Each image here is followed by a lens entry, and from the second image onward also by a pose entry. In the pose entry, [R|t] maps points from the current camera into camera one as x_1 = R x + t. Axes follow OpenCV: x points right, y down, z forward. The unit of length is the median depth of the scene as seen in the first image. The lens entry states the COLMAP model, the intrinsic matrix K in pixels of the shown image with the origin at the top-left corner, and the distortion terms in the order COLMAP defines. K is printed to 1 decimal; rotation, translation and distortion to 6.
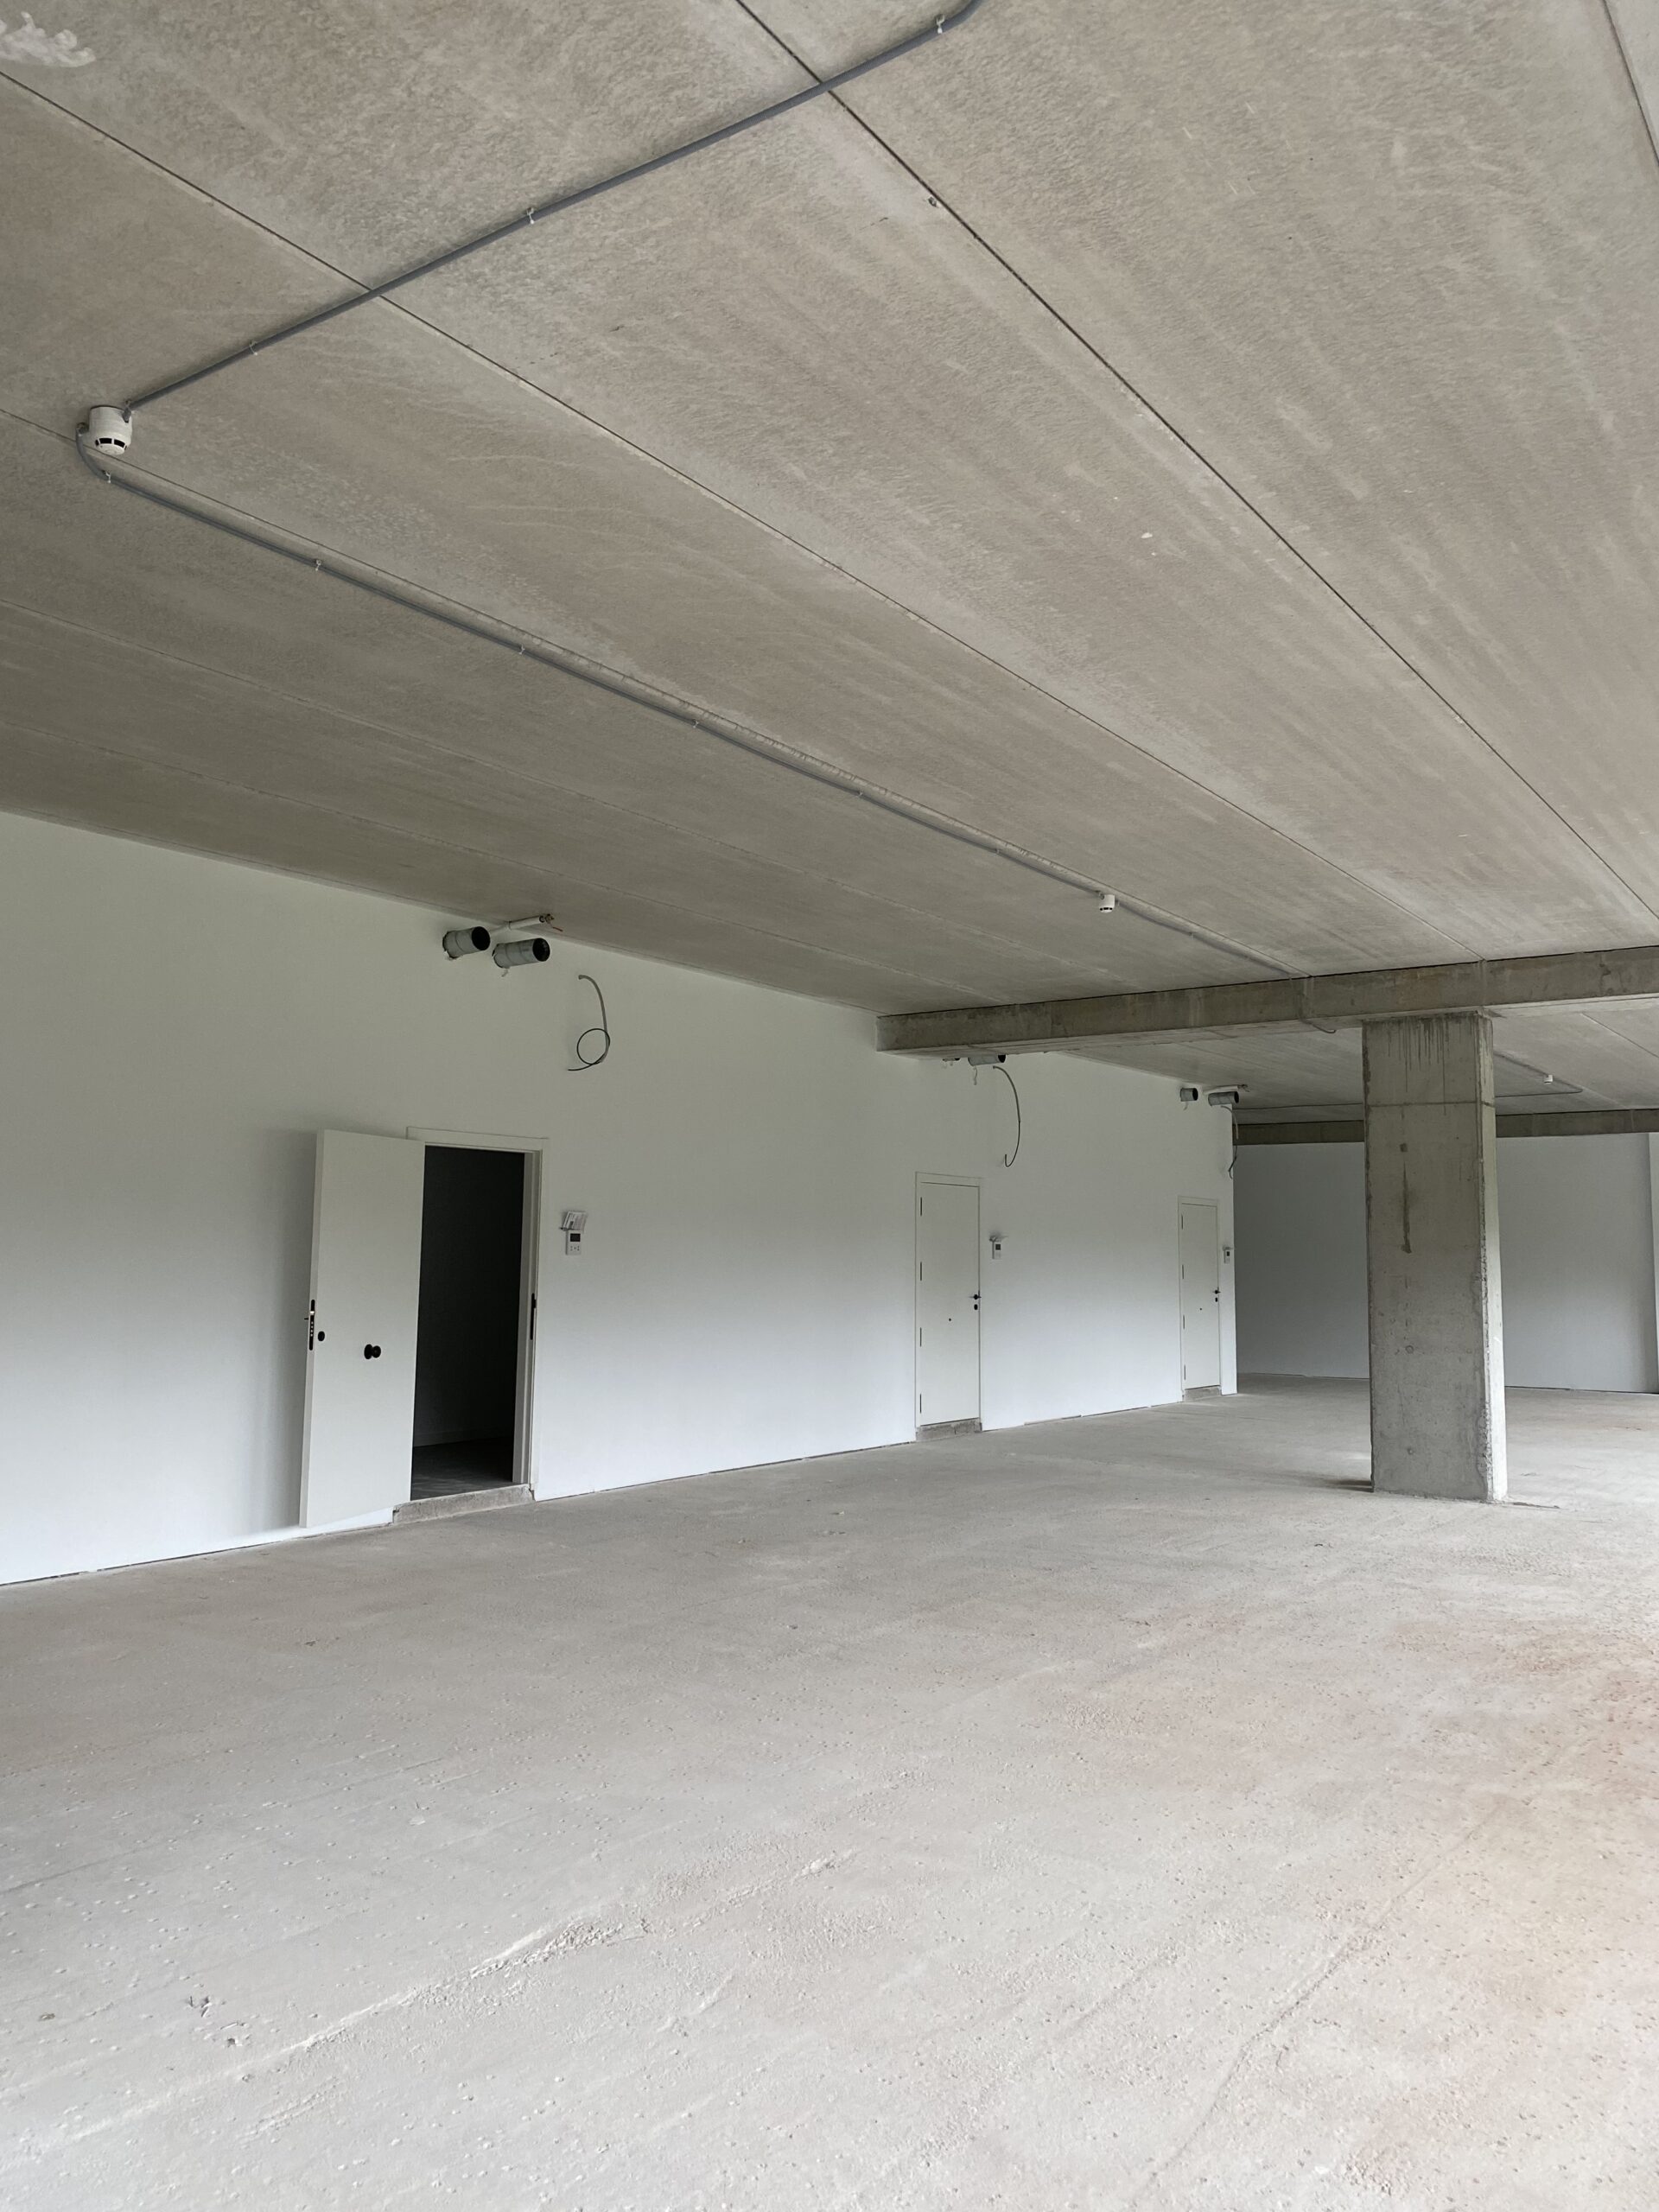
lens RADIAL K [[1686.1, 0, 829.5], [0, 1686.1, 1106.0], [0, 0, 1]] dist [0.039793, -0.000090]
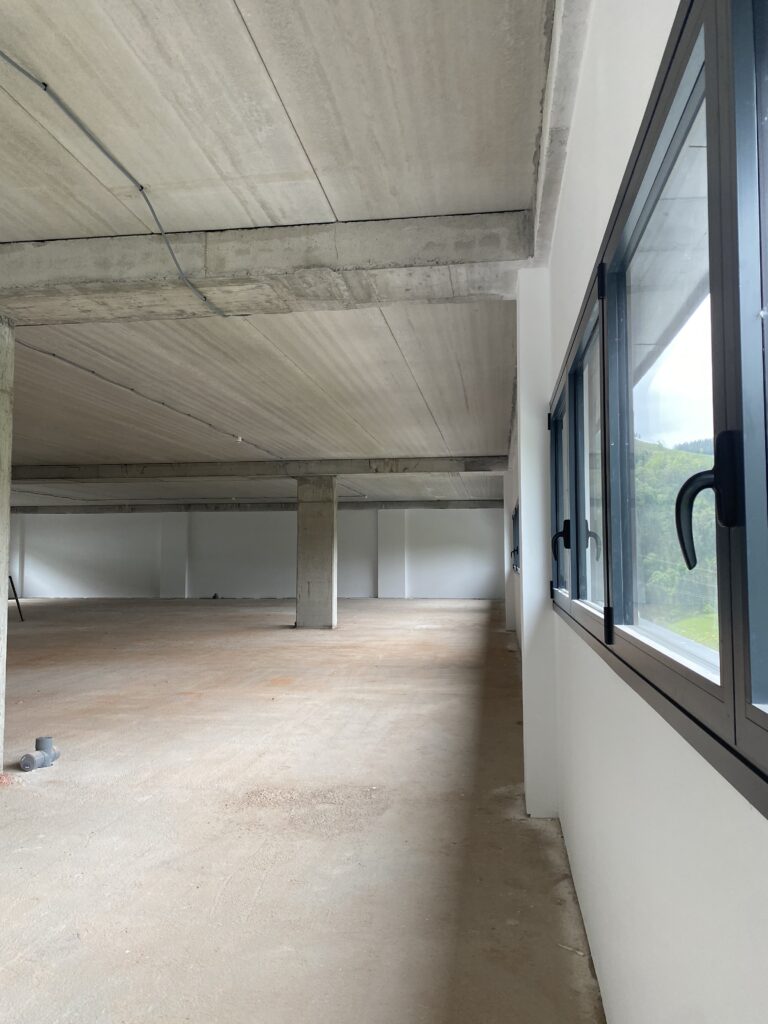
lens RADIAL K [[780.5, 0, 384.0], [0, 780.5, 512.0], [0, 0, 1]] dist [0.039793, -0.000090]
pose [[0.906613, 0.028293, 0.421013, -0.185294], [-0.026930, 0.999595, -0.009184, 0.030119], [-0.421102, -0.003011, 0.907008, -0.470184]]
